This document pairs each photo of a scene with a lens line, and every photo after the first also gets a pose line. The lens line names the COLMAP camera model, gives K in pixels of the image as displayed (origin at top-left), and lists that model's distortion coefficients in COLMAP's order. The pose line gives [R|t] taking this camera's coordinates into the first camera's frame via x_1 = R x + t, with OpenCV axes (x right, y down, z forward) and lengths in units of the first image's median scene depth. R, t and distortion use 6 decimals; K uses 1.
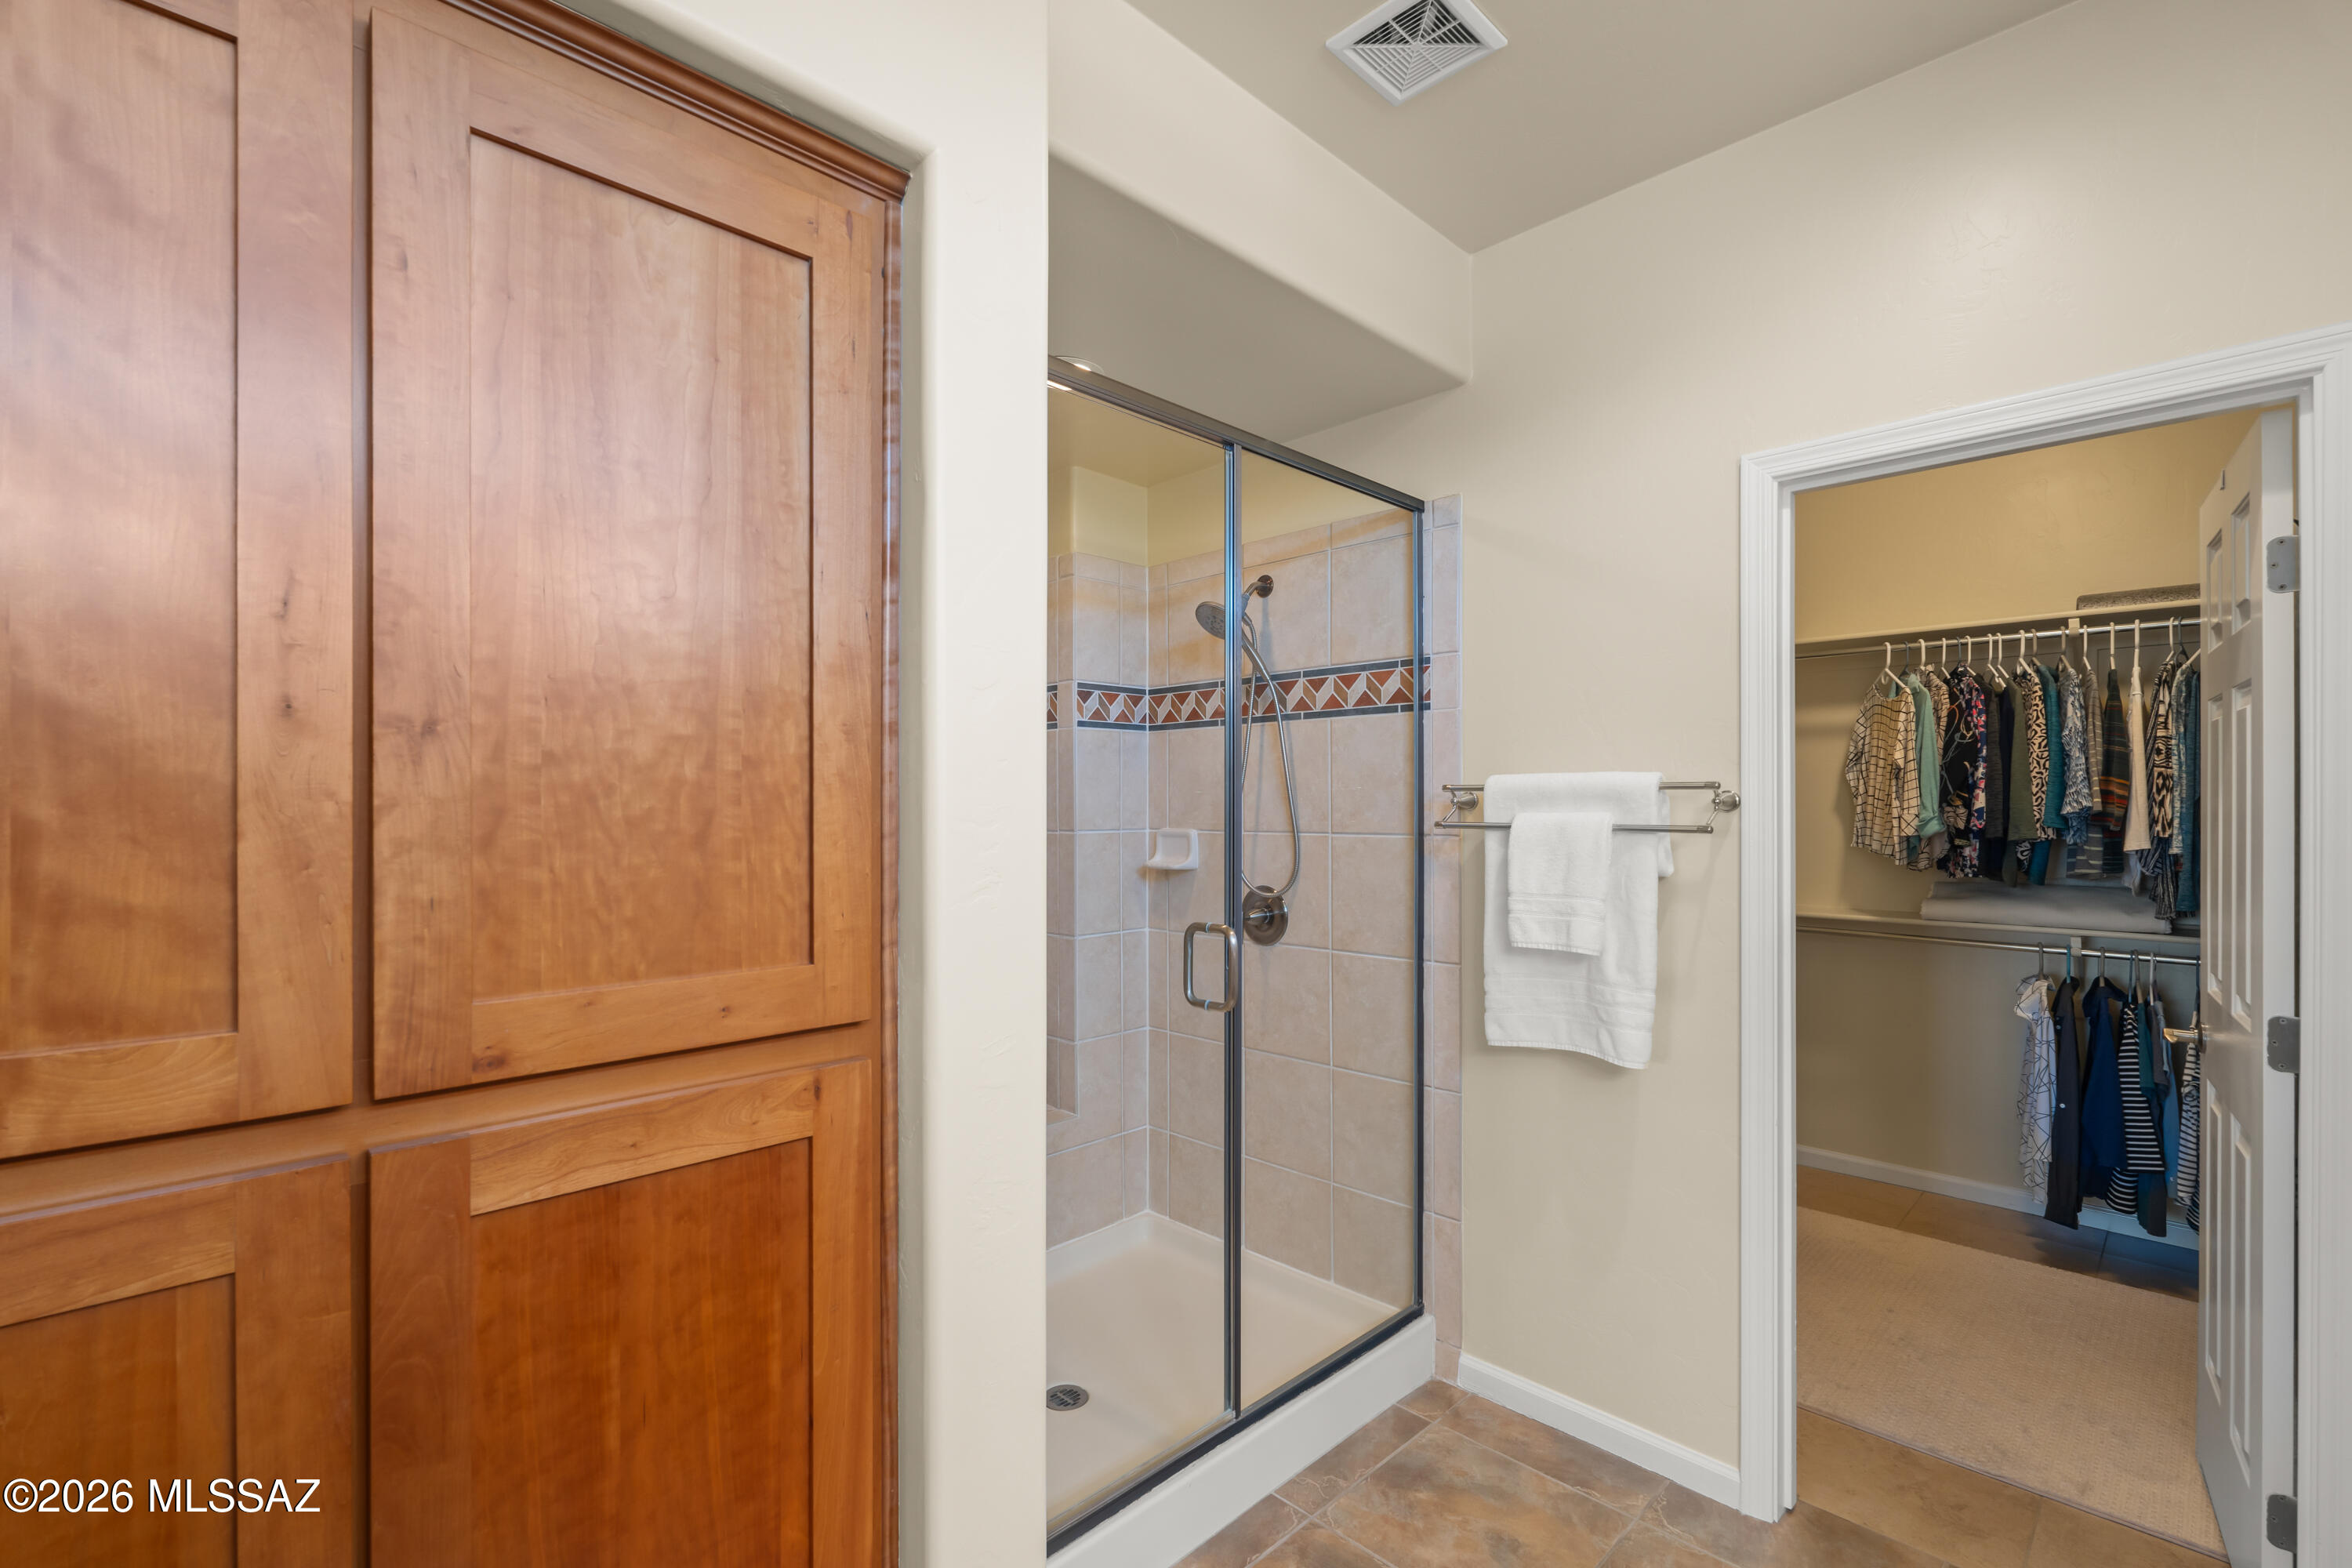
lens RADIAL K [[1049.6, 0, 1170.3], [0, 1049.6, 796.9], [0, 0, 1]] dist [0.001330, -0.000596]
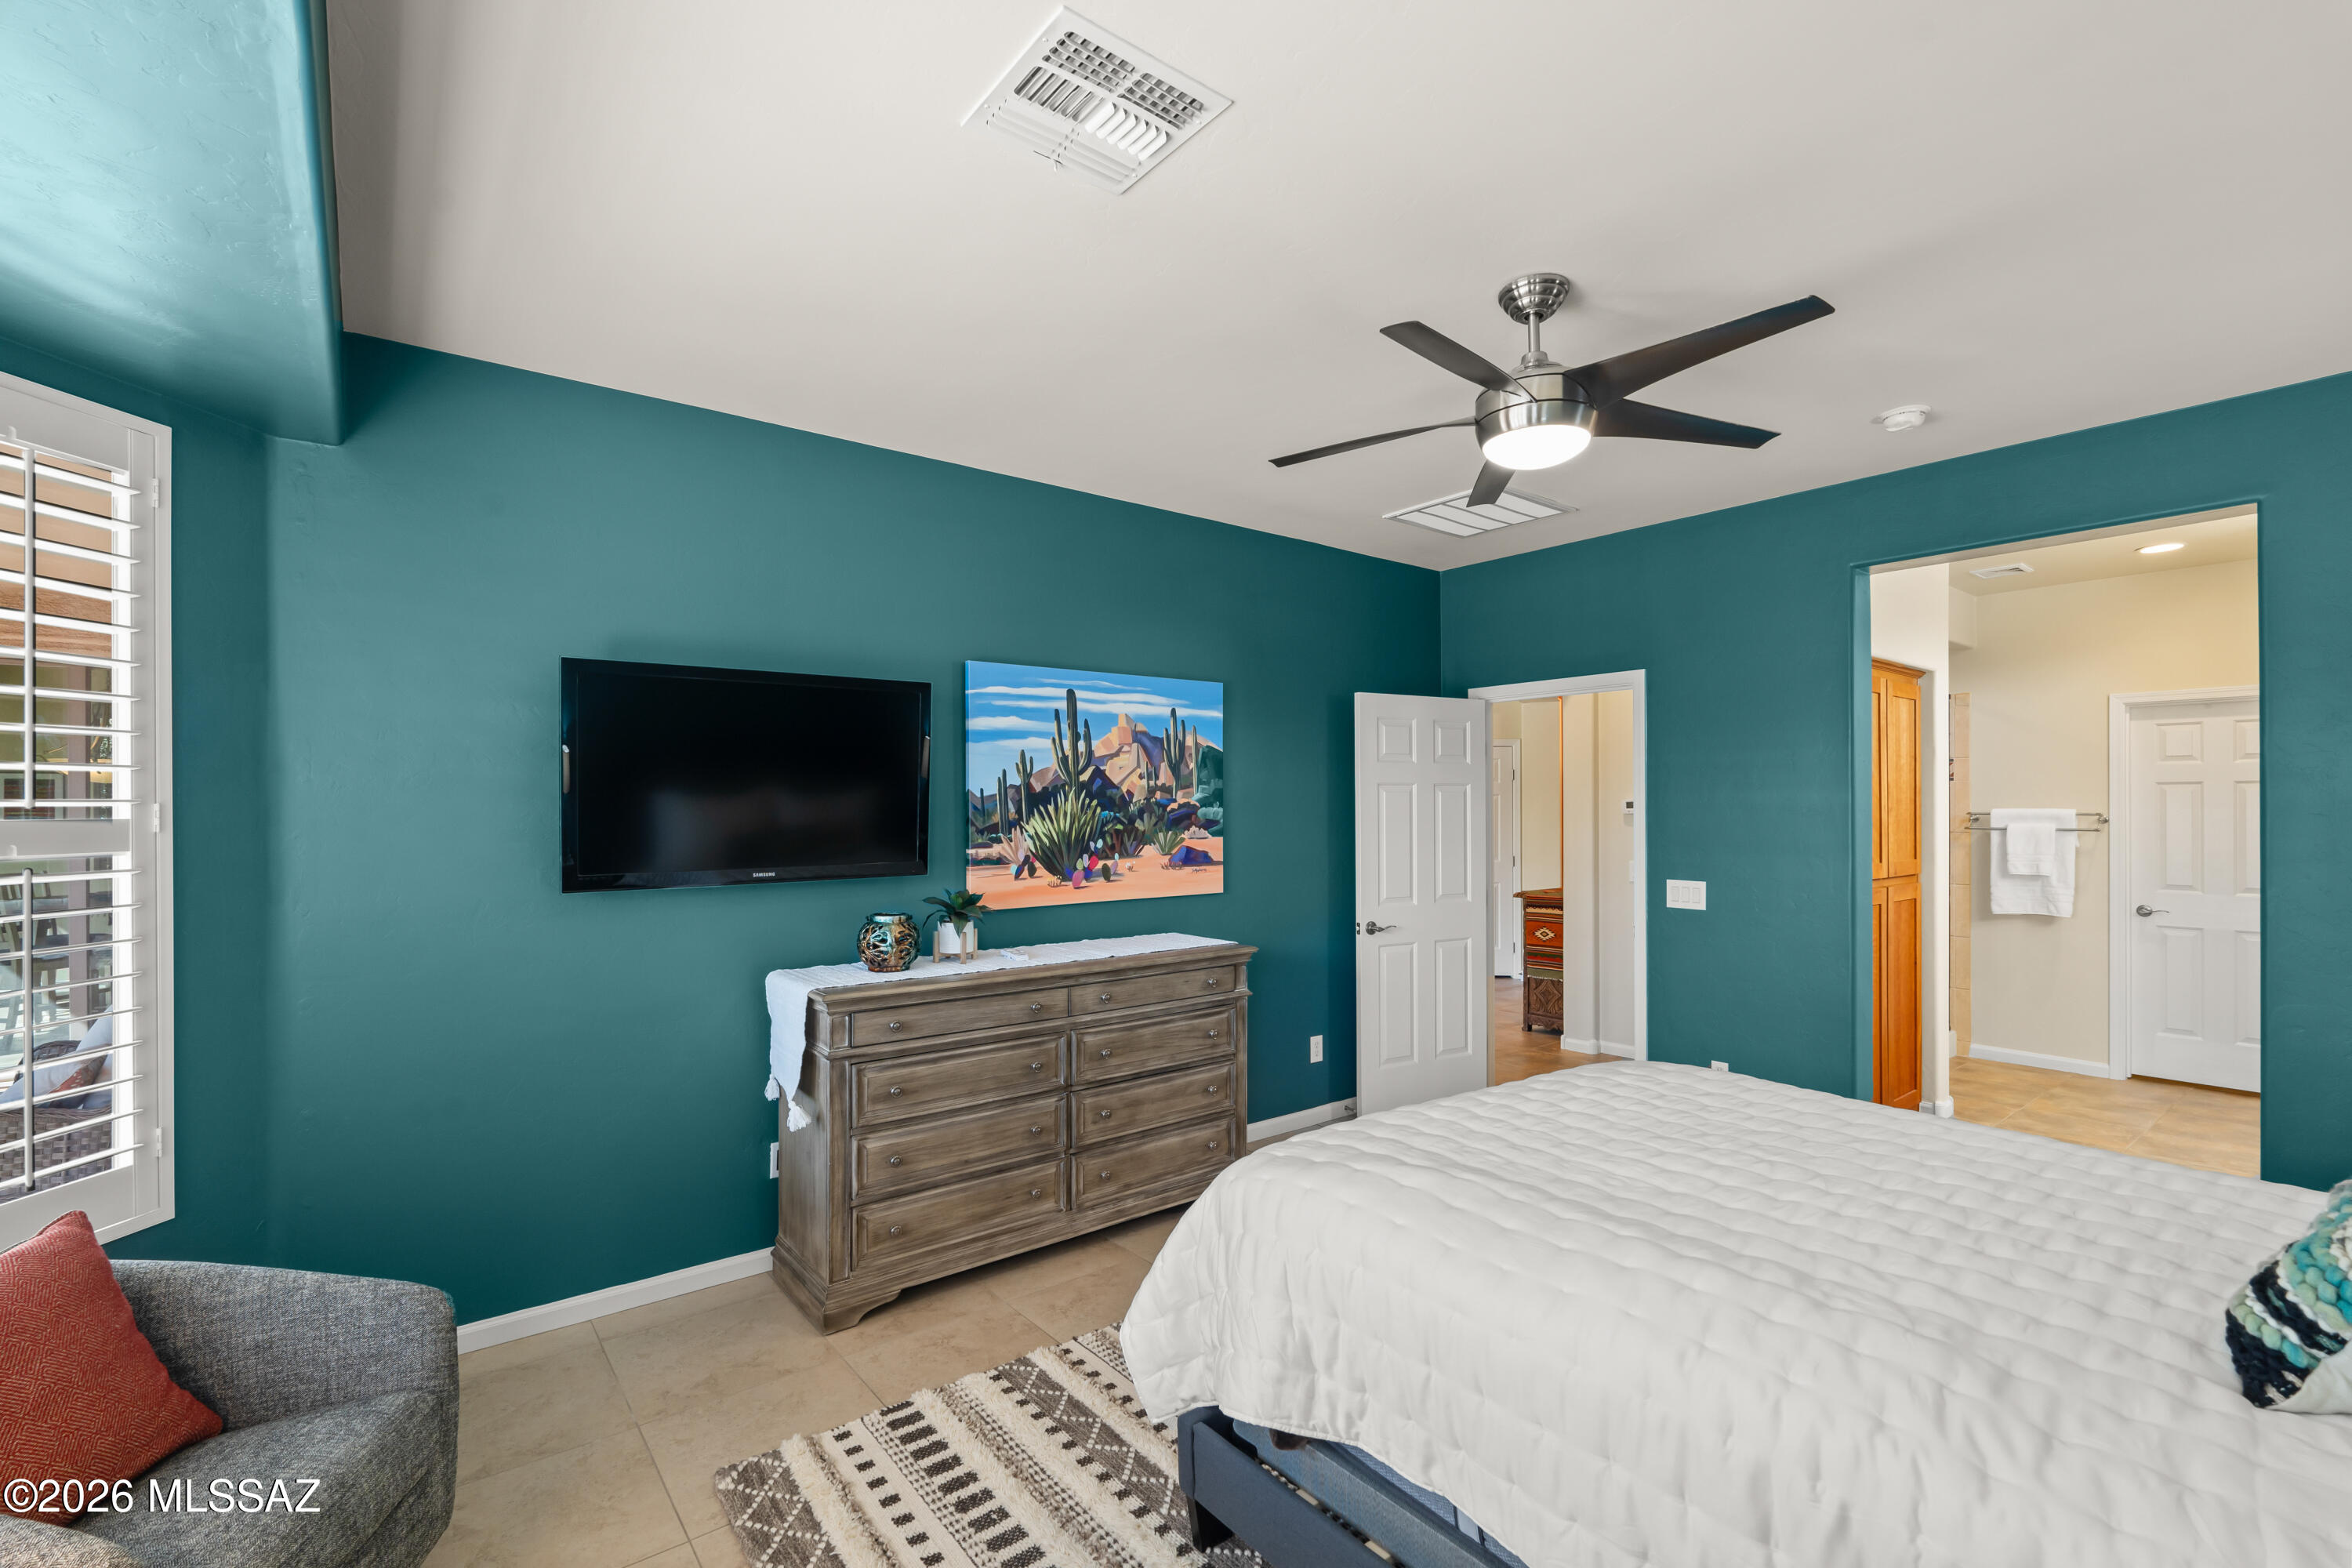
lens RADIAL K [[1049.6, 0, 1168.7], [0, 1049.6, 784.4], [0, 0, 1]] dist [0.001330, -0.000596]
pose [[0.990907, -0.005022, -0.134457, -1.429979], [0.004795, 0.999986, -0.002014, -0.089392], [0.134465, 0.001351, 0.990917, -1.927818]]
